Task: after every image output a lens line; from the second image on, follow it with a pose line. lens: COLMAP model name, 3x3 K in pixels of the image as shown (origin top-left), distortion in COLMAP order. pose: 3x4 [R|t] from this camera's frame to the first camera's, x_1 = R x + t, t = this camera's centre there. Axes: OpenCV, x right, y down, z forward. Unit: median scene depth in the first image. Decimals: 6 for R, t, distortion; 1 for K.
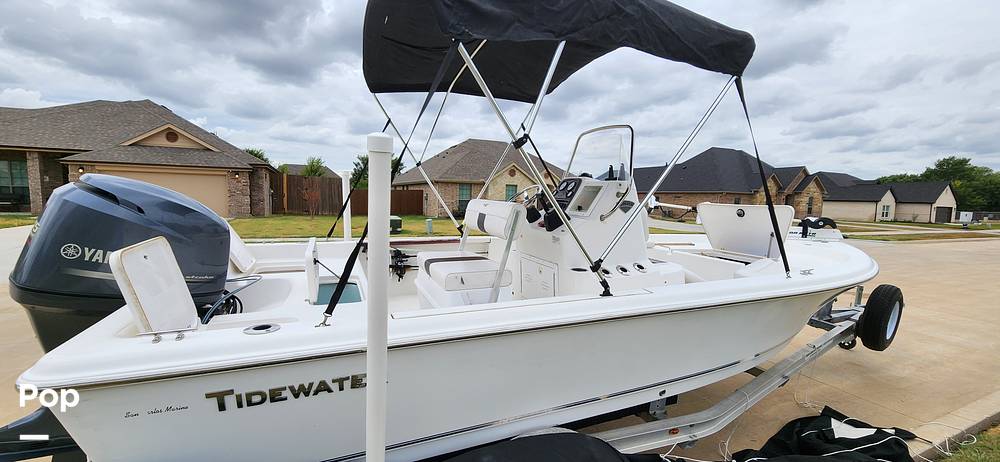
lens RADIAL K [[409.1, 0, 510.7], [0, 409.1, 238.8], [0, 0, 1]] dist [0.003150, -0.002084]
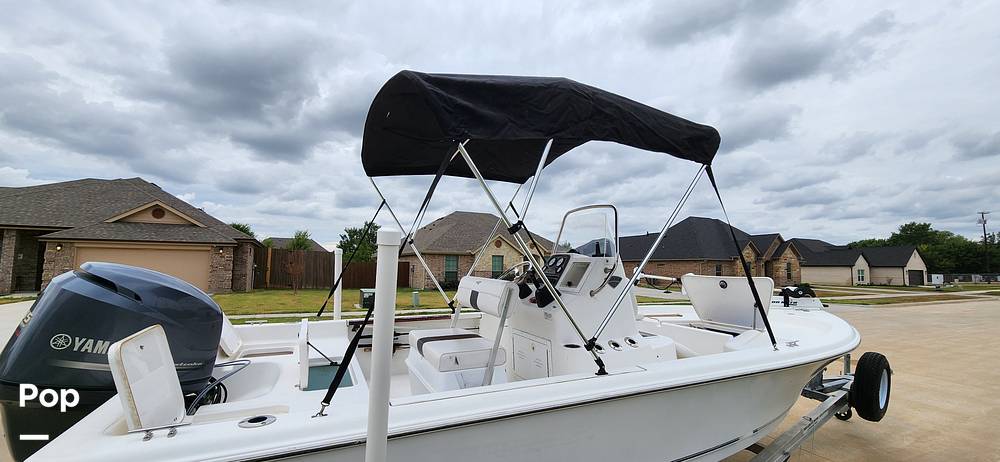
lens RADIAL K [[409.1, 0, 511.7], [0, 409.1, 239.3], [0, 0, 1]] dist [0.003150, -0.002084]
pose [[0.999255, -0.012401, 0.036558, -0.013508], [0.018344, 0.985785, -0.167006, -0.015951], [-0.033968, 0.167552, 0.985278, -0.027854]]
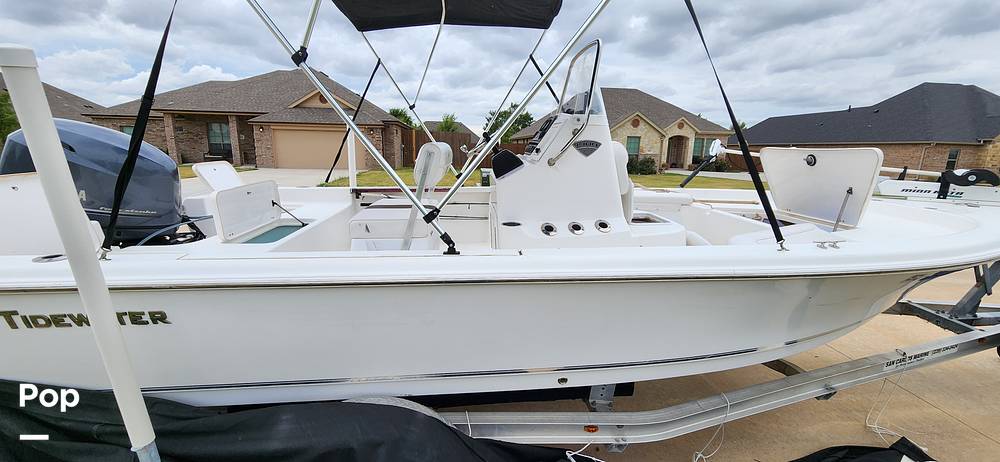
lens RADIAL K [[409.1, 0, 509.0], [0, 409.1, 241.2], [0, 0, 1]] dist [0.003150, -0.002084]
pose [[0.947537, 0.063323, -0.313310, 0.381021], [-0.027412, 0.992668, 0.117726, 0.010541], [0.318467, -0.102961, 0.942326, 0.180969]]
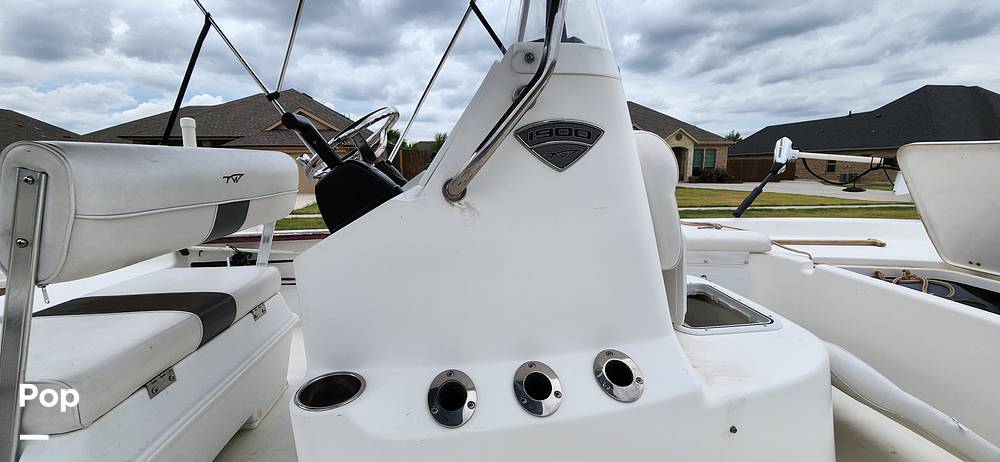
lens RADIAL K [[409.1, 0, 509.3], [0, 409.1, 239.2], [0, 0, 1]] dist [0.003150, -0.002084]
pose [[0.947558, 0.018757, -0.319032, 0.321375], [0.004514, 0.997391, 0.072046, -0.035828], [0.319551, -0.069708, 0.945002, 0.706709]]
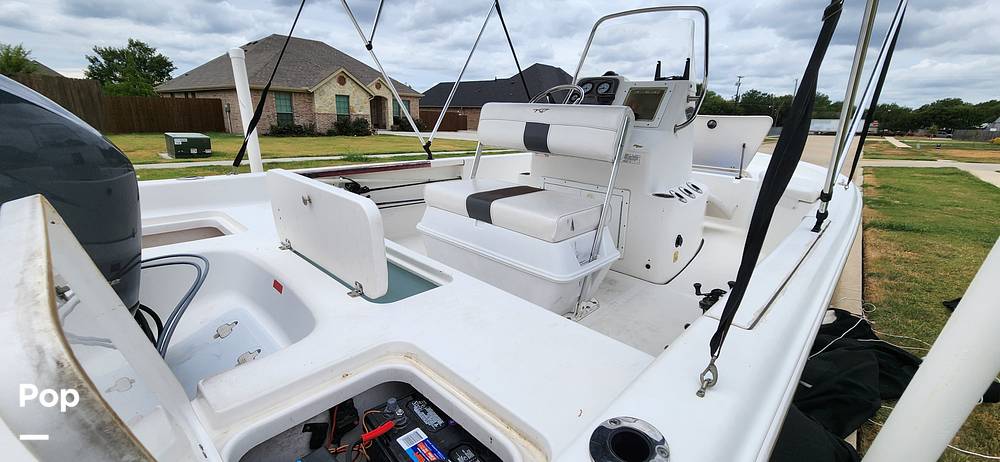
lens RADIAL K [[409.1, 0, 510.2], [0, 409.1, 228.8], [0, 0, 1]] dist [0.003150, -0.002084]
pose [[0.915630, -0.100222, 0.389330, -0.378909], [0.030283, 0.982871, 0.181791, -0.012674], [-0.400881, -0.154663, 0.902981, 0.350975]]
